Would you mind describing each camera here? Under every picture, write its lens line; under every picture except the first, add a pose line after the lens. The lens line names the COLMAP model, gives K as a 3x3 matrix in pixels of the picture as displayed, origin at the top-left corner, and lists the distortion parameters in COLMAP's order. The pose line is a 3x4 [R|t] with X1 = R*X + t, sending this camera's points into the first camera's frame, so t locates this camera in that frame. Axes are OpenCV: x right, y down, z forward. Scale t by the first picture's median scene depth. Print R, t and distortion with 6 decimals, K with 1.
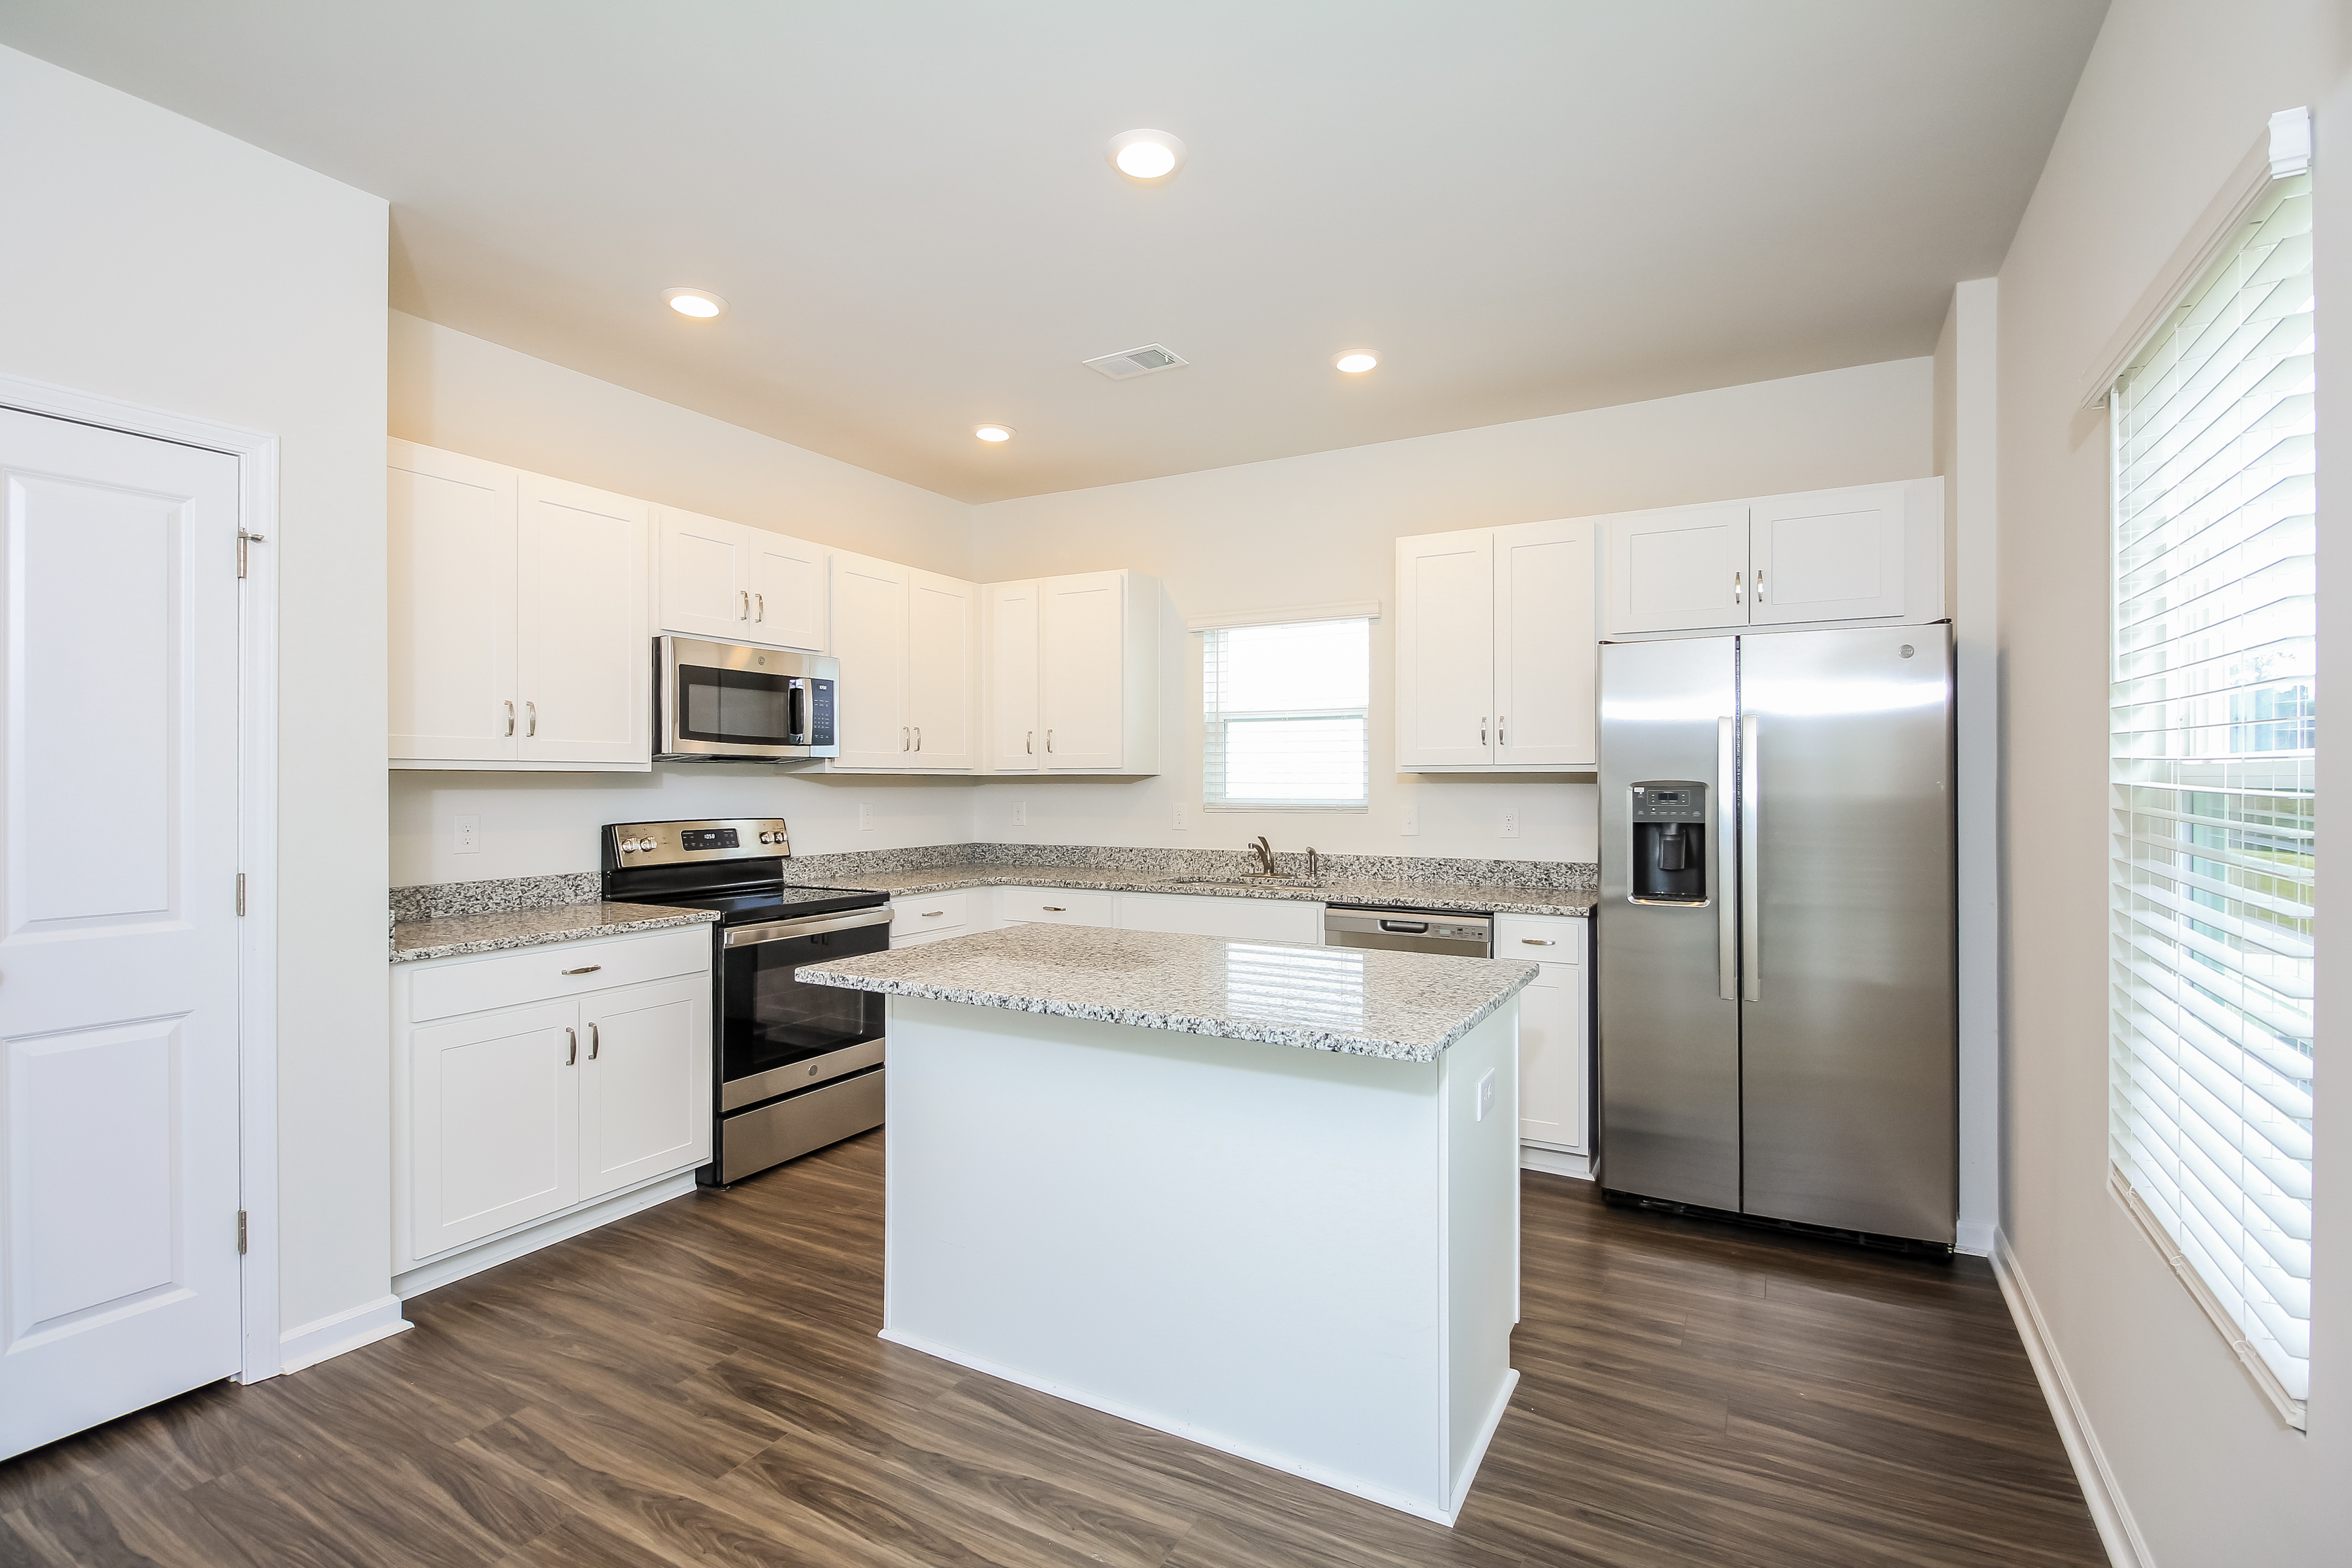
lens RADIAL K [[1097.9, 0, 1176.0], [0, 1097.9, 784.0], [0, 0, 1]] dist [-0.018629, -0.000784]
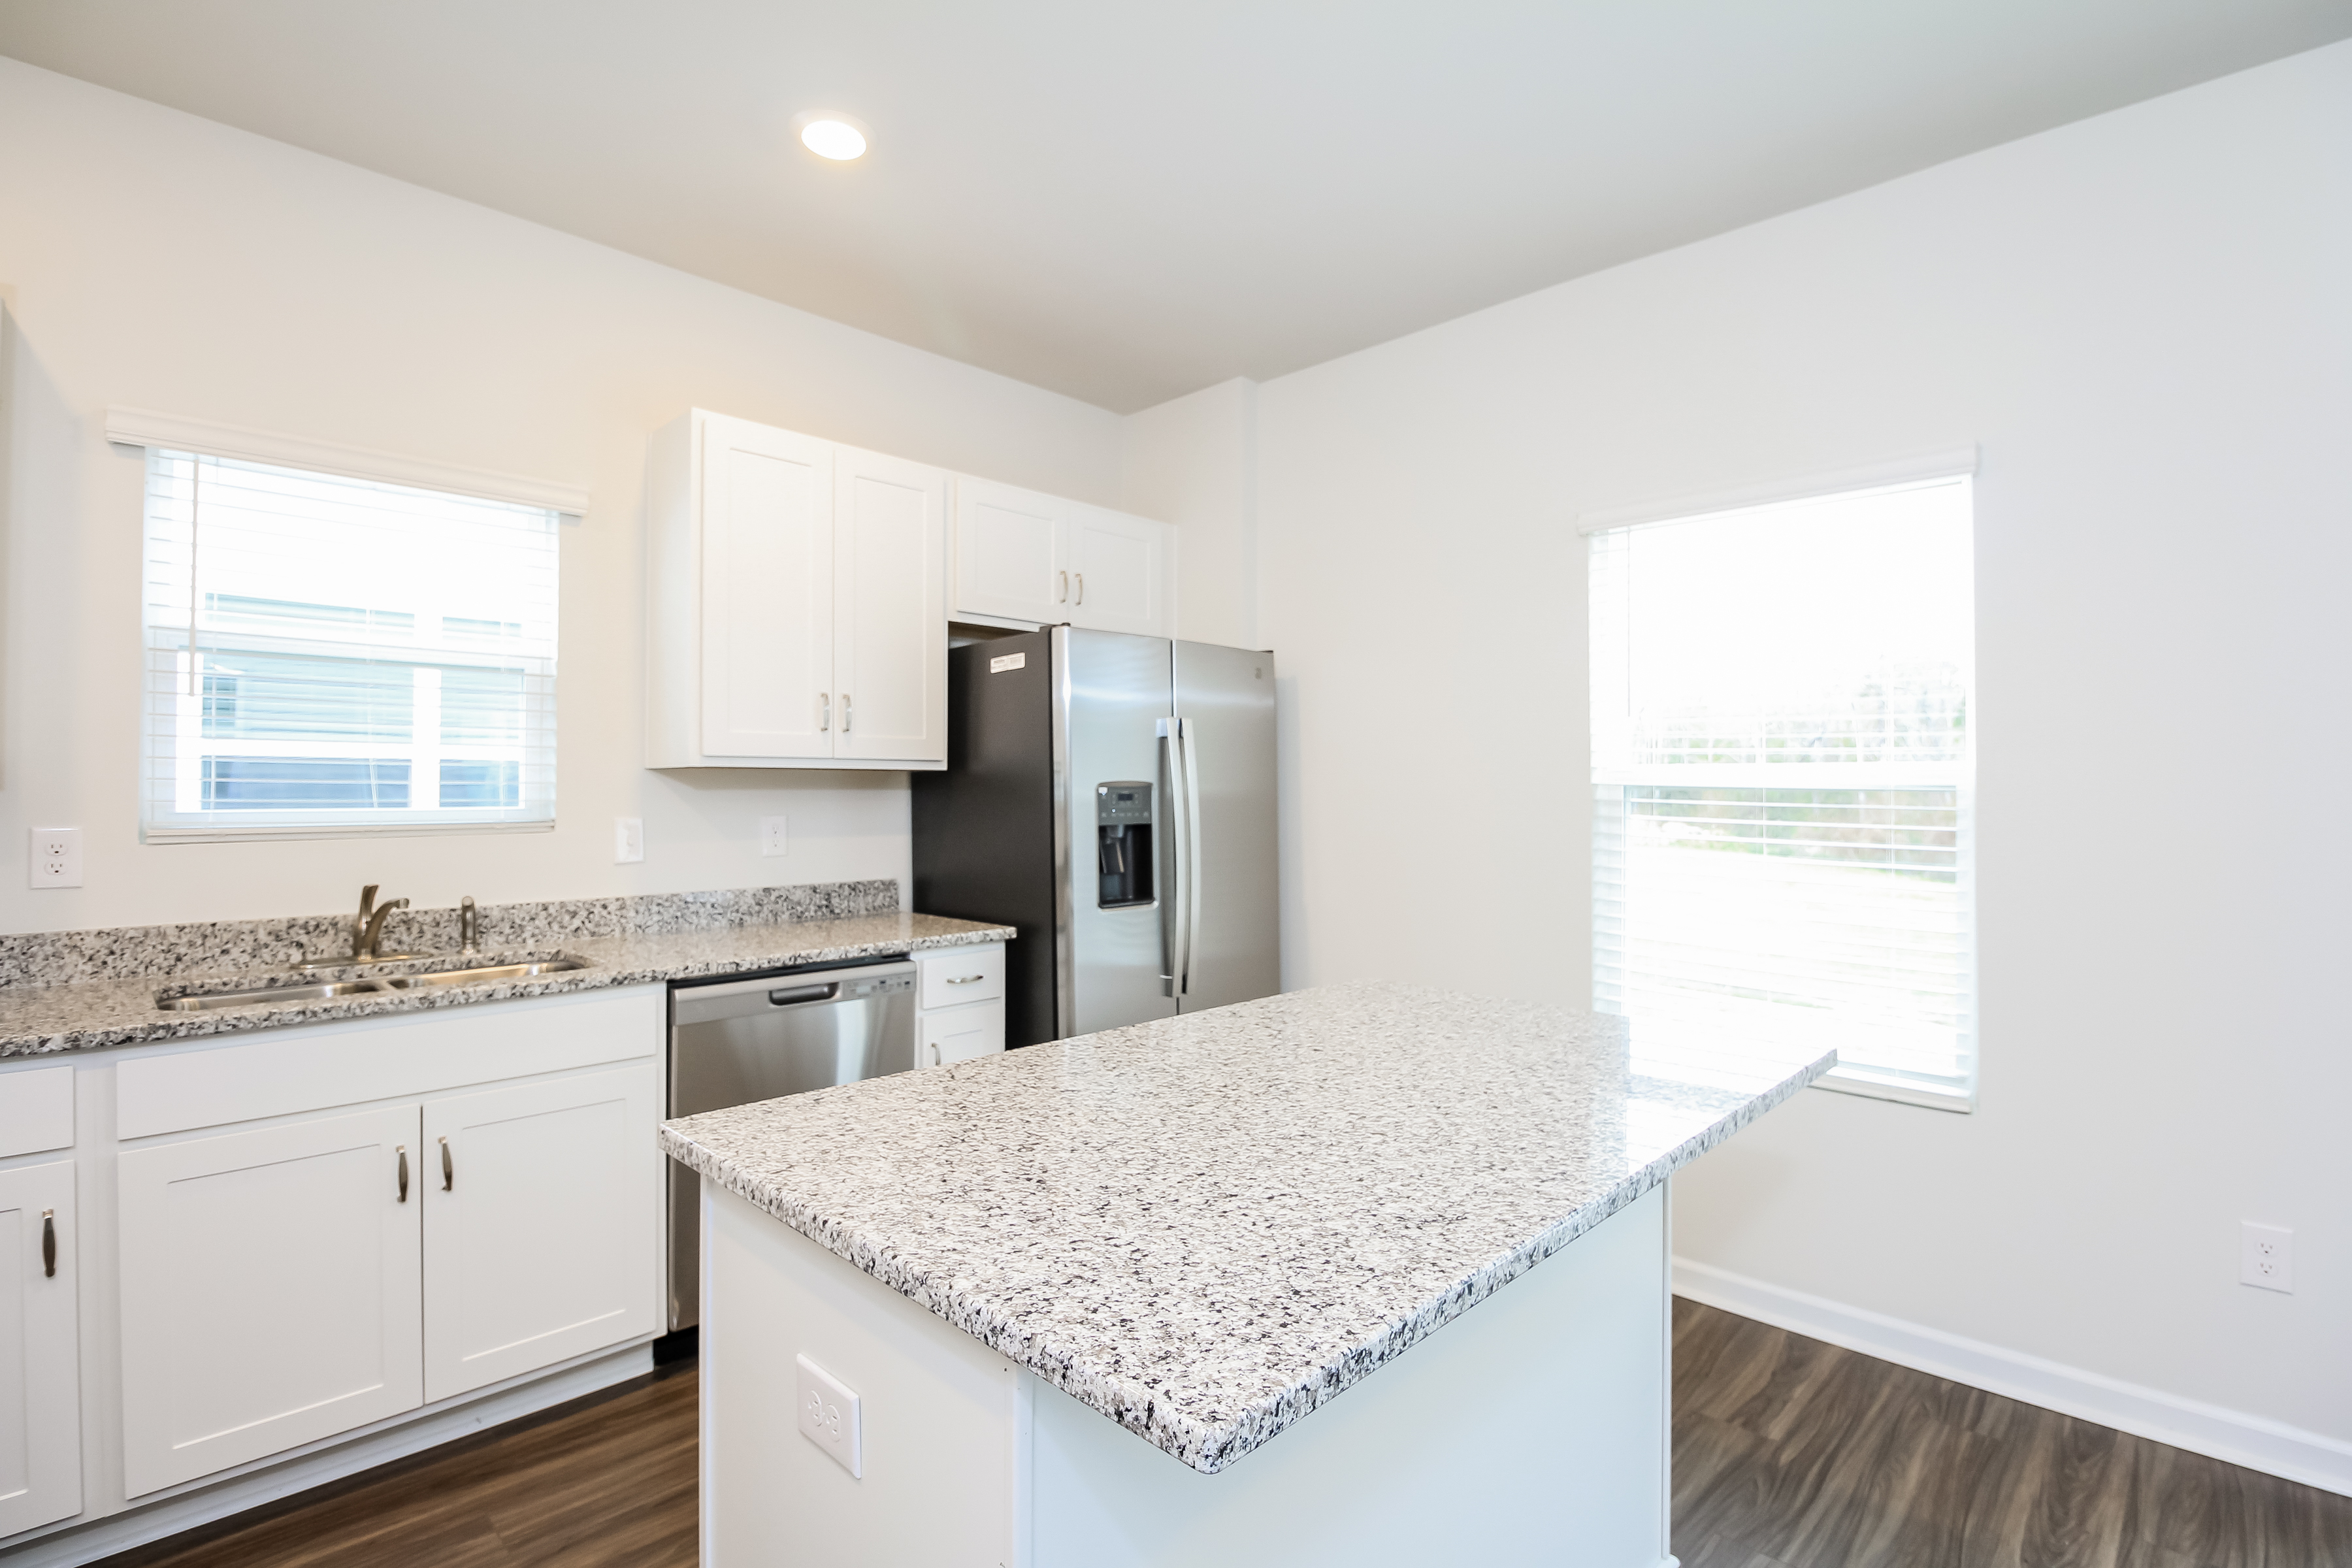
lens RADIAL K [[1097.9, 0, 1176.0], [0, 1097.9, 784.0], [0, 0, 1]] dist [-0.018629, -0.000784]
pose [[0.232795, 0.004872, 0.972514, -0.371749], [0.000877, 0.999986, -0.005220, 0.003819], [-0.972526, 0.002068, 0.232787, 0.579152]]
